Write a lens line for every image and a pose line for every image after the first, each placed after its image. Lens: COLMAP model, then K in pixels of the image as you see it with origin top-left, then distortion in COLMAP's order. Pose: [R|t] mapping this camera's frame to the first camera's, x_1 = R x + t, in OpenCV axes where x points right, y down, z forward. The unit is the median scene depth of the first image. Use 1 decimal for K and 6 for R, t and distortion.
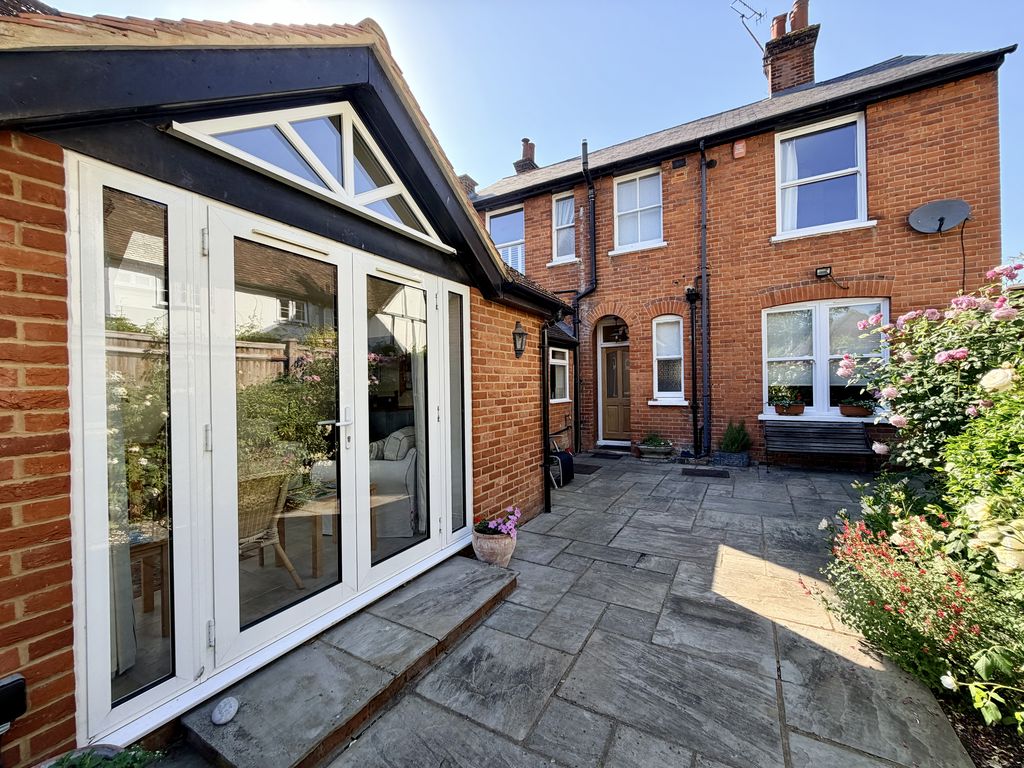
lens RADIAL K [[407.1, 0, 510.8], [0, 407.1, 385.5], [0, 0, 1]] dist [0.000422, -0.000068]
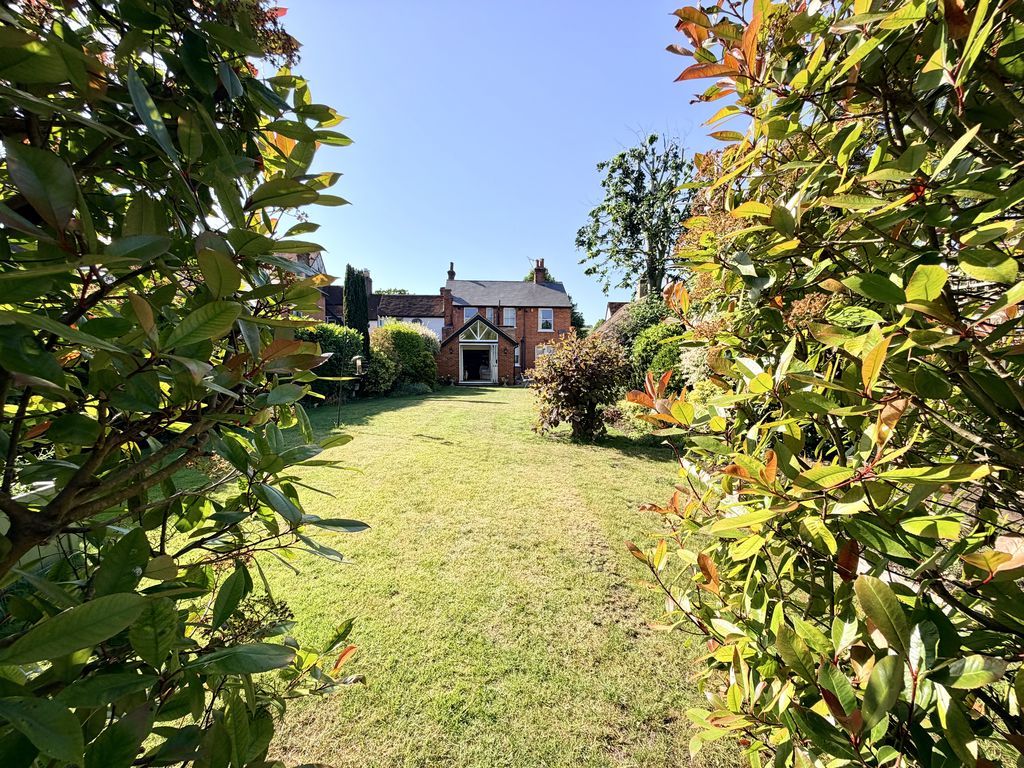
lens RADIAL K [[407.1, 0, 510.8], [0, 407.1, 385.5], [0, 0, 1]] dist [0.000422, -0.000068]
pose [[0.819107, 0.034350, 0.572612, -2.082837], [-0.041490, 0.999139, -0.000588, 0.256492], [-0.572139, -0.023276, 0.819826, -2.460217]]
